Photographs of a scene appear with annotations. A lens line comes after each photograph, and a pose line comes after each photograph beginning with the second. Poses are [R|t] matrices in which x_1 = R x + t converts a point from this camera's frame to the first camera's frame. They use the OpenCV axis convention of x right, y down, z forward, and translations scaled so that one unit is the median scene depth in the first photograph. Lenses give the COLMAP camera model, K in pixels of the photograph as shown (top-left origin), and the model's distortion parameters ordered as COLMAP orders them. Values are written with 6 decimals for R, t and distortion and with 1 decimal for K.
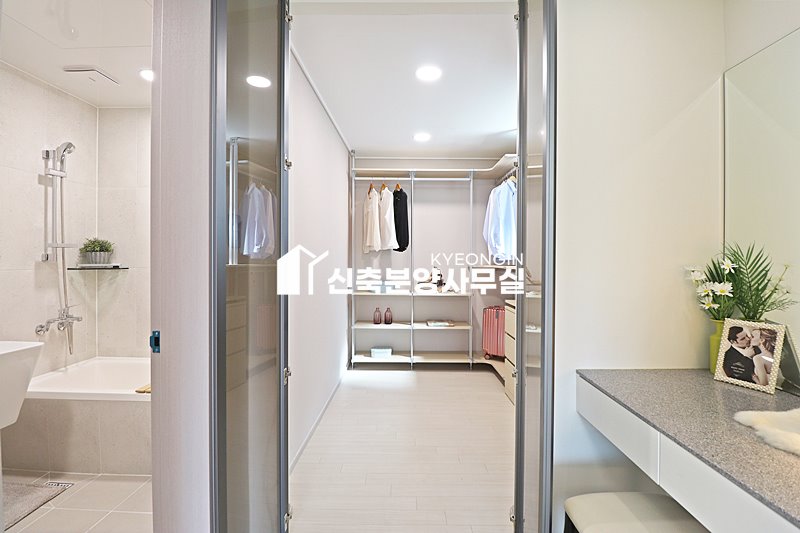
lens RADIAL K [[369.9, 0, 401.3], [0, 369.9, 264.5], [0, 0, 1]] dist [-0.013537, -0.005534]
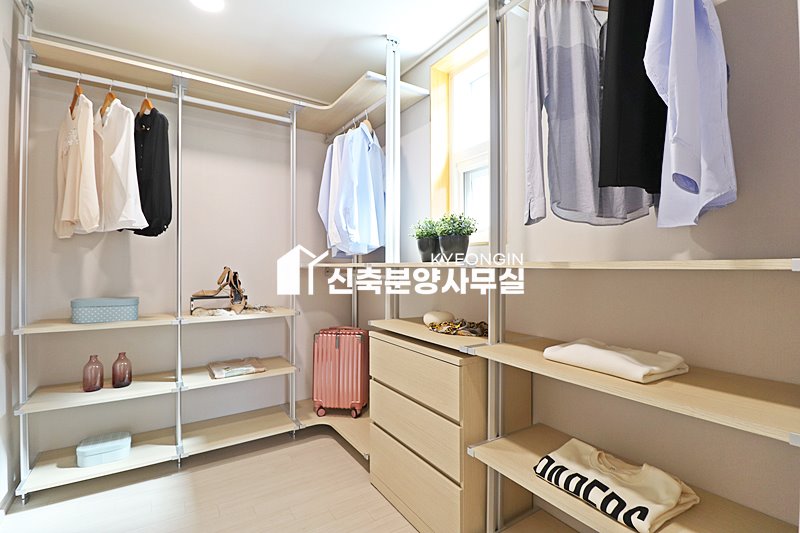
lens RADIAL K [[369.9, 0, 405.3], [0, 369.9, 263.7], [0, 0, 1]] dist [-0.013537, -0.005534]
pose [[0.828067, -0.000597, 0.560629, 0.003518], [0.010650, 0.999836, -0.014666, 0.013035], [-0.560528, 0.018116, 0.827937, 0.416688]]
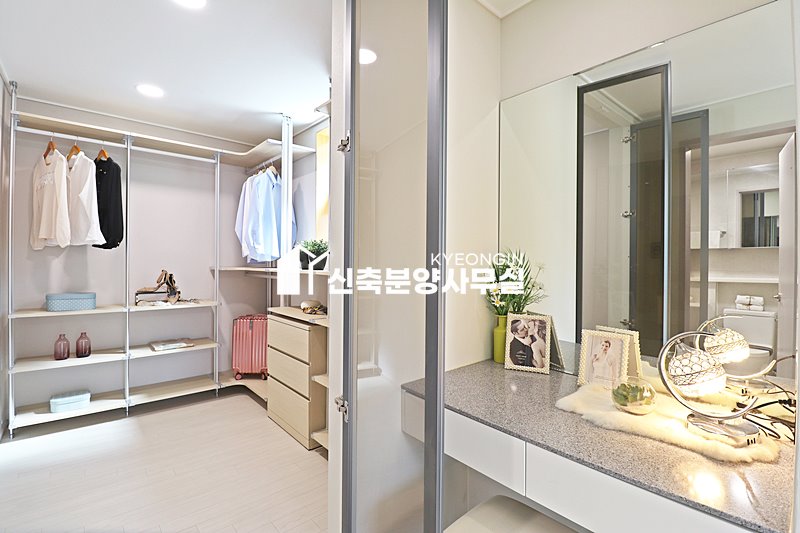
lens RADIAL K [[369.9, 0, 407.2], [0, 369.9, 261.7], [0, 0, 1]] dist [-0.013537, -0.005534]
pose [[0.740924, 0.001641, 0.671587, -0.046325], [0.004711, 0.999960, -0.007641, -0.002864], [-0.671573, 0.008825, 0.740886, 0.124714]]
